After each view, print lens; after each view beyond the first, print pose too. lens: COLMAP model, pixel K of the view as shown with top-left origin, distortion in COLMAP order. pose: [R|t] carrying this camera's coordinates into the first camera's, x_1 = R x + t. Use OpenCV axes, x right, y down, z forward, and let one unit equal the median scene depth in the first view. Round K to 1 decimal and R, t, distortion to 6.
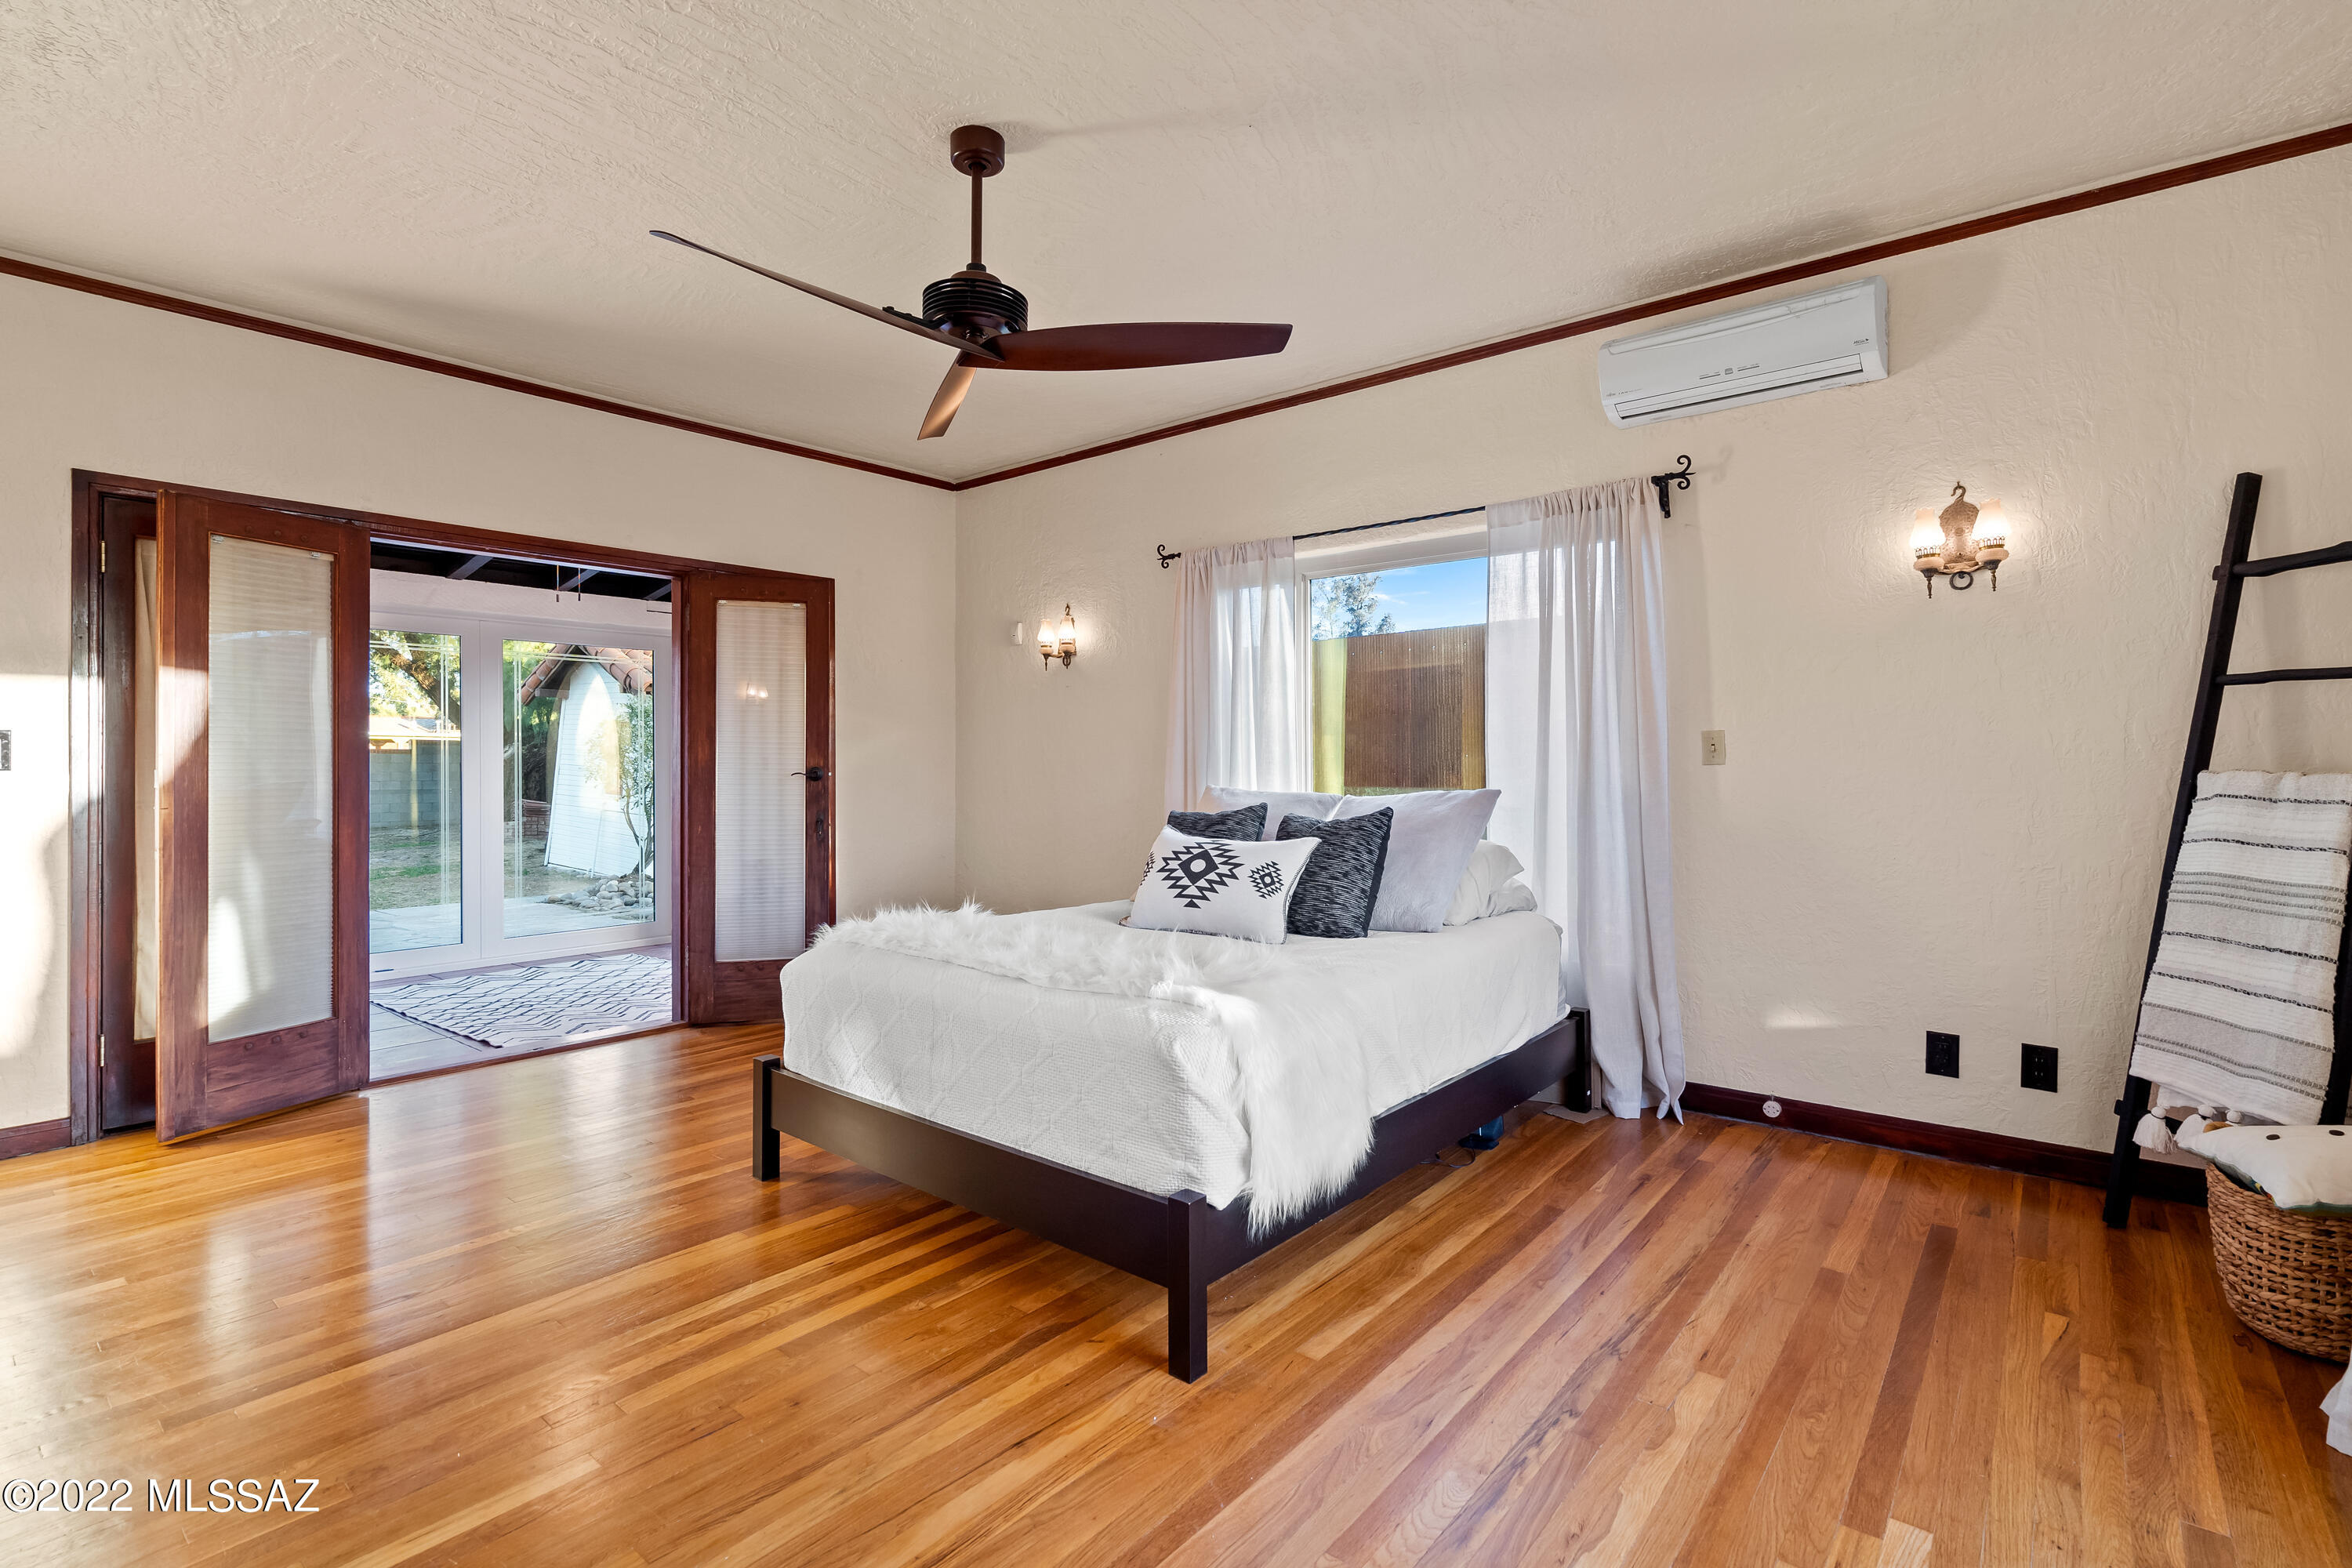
lens RADIAL K [[1093.4, 0, 1170.8], [0, 1093.4, 766.0], [0, 0, 1]] dist [-0.000740, -0.000111]
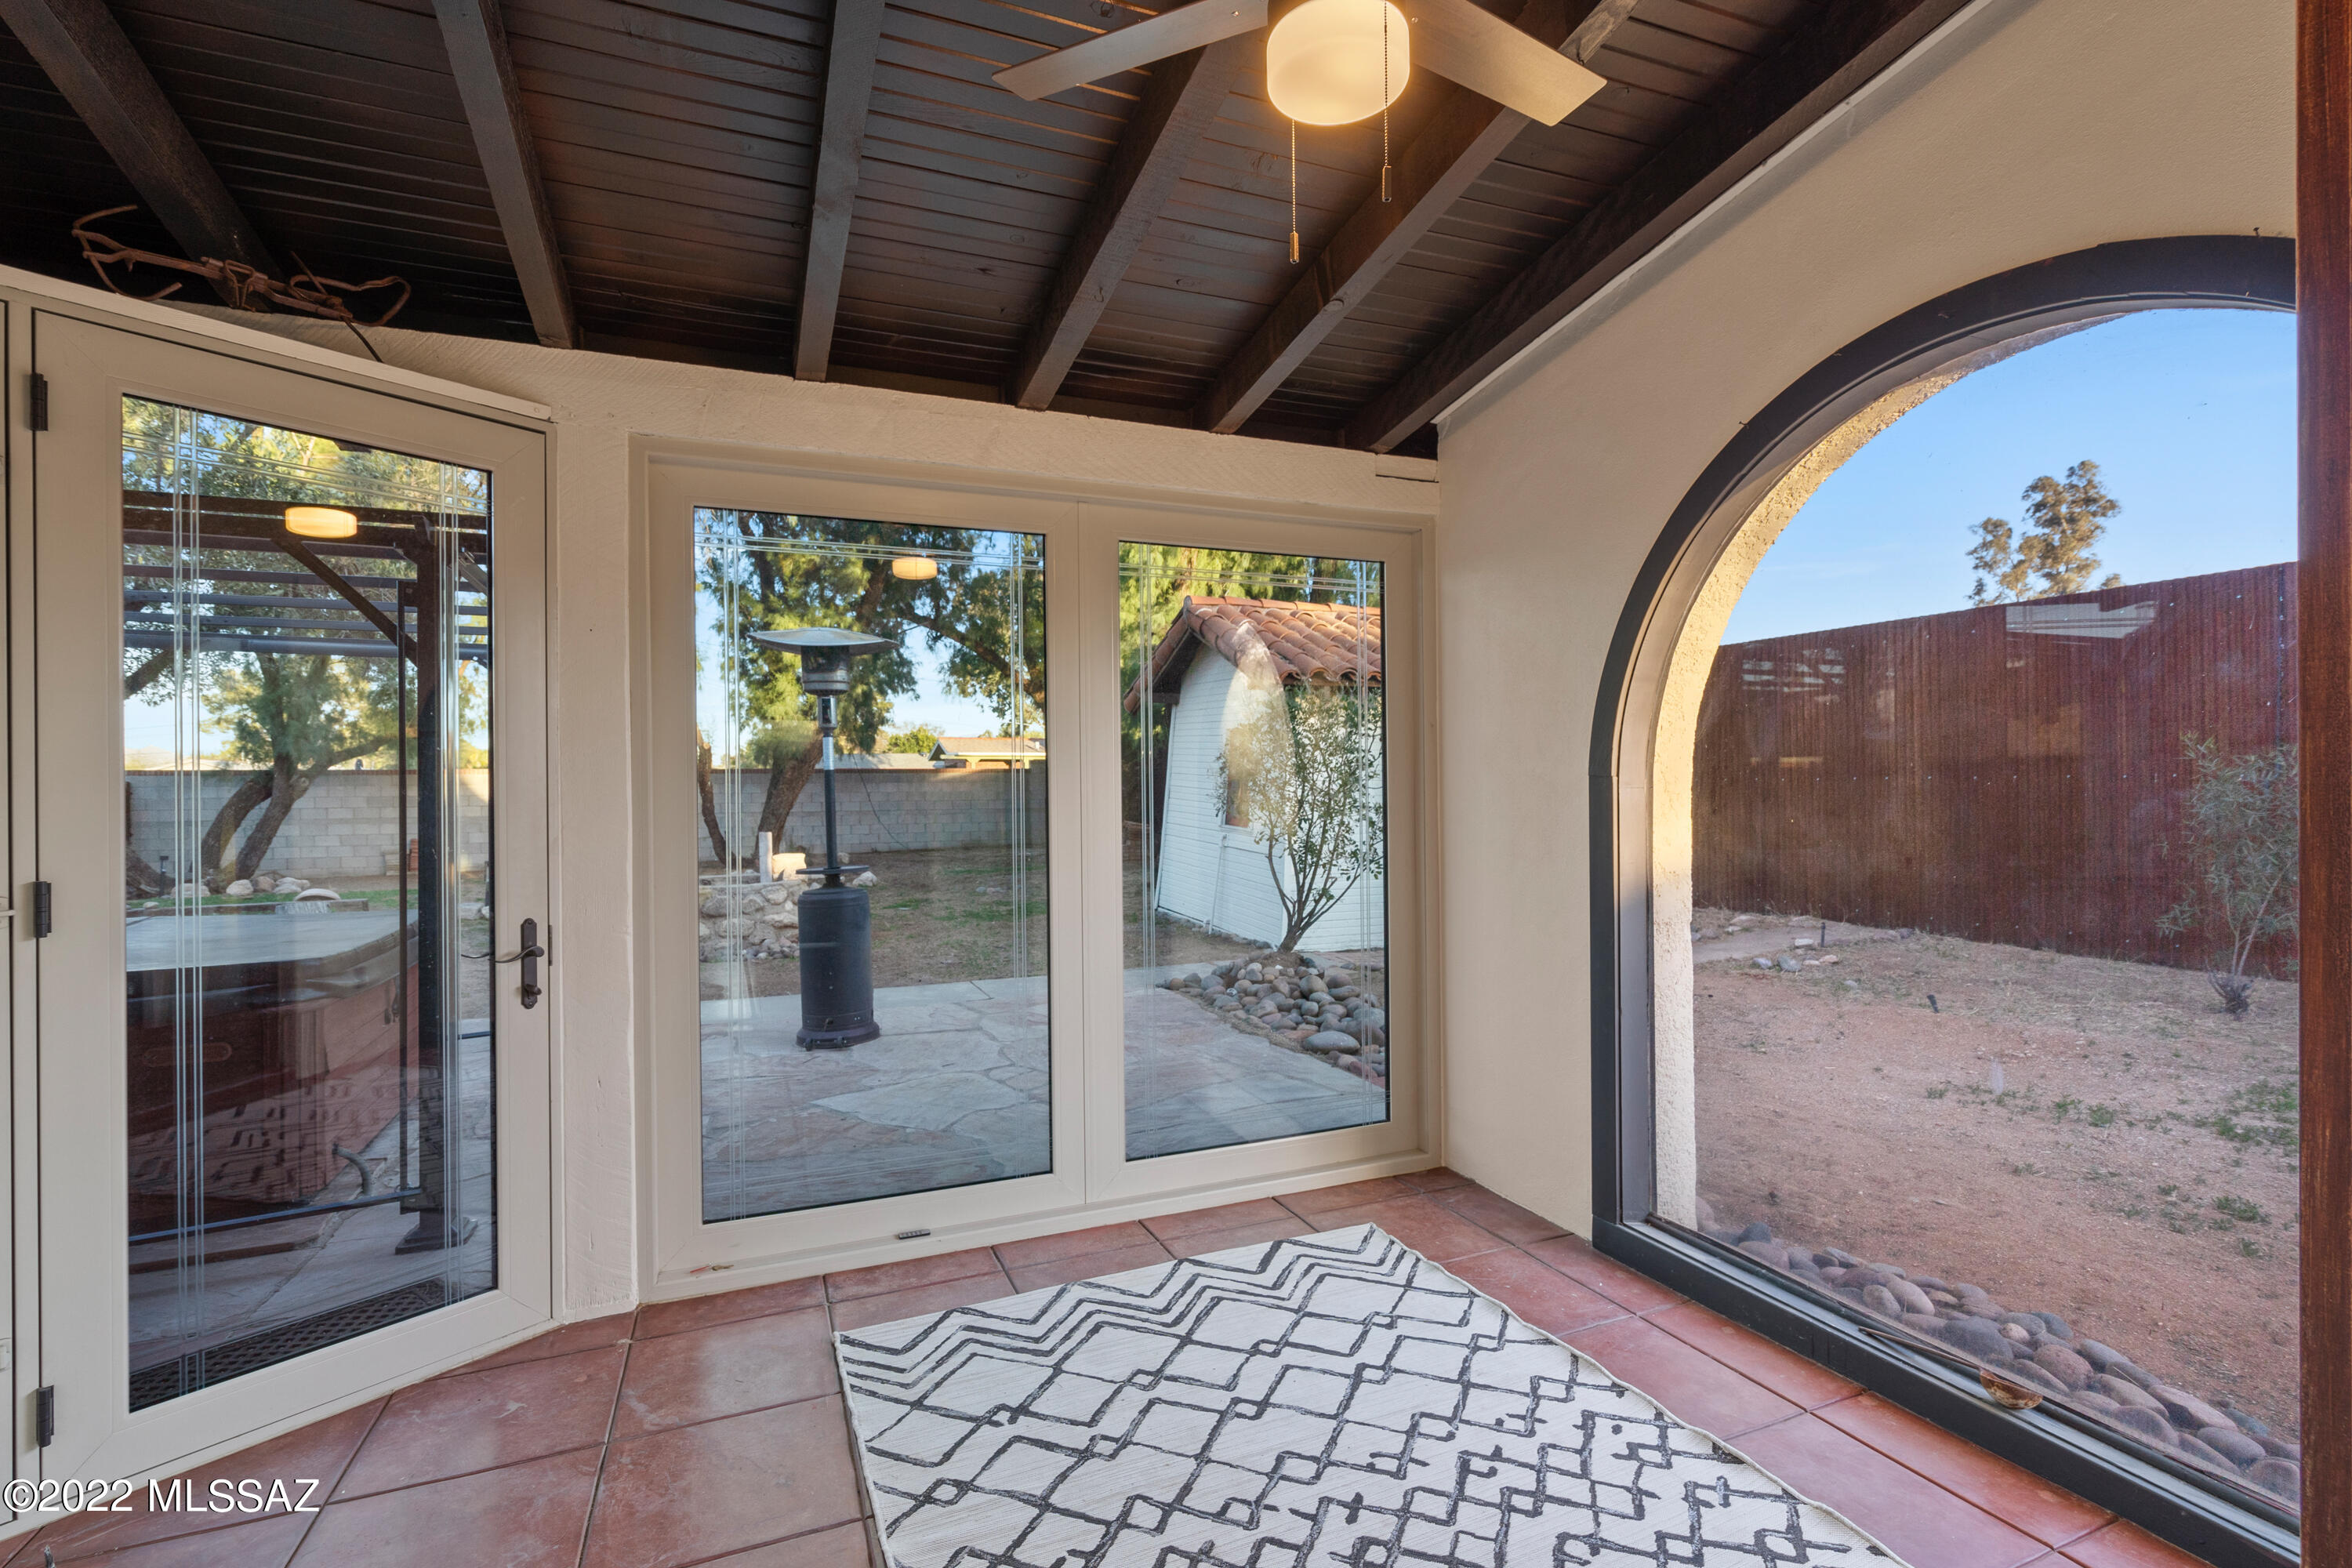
lens RADIAL K [[1093.4, 0, 1186.8], [0, 1093.4, 785.6], [0, 0, 1]] dist [-0.000740, -0.000111]
pose [[0.881977, -0.011713, -0.471147, -0.231480], [0.013287, 0.999912, 0.000016, -0.006721], [0.471105, -0.006274, 0.882055, 0.387750]]
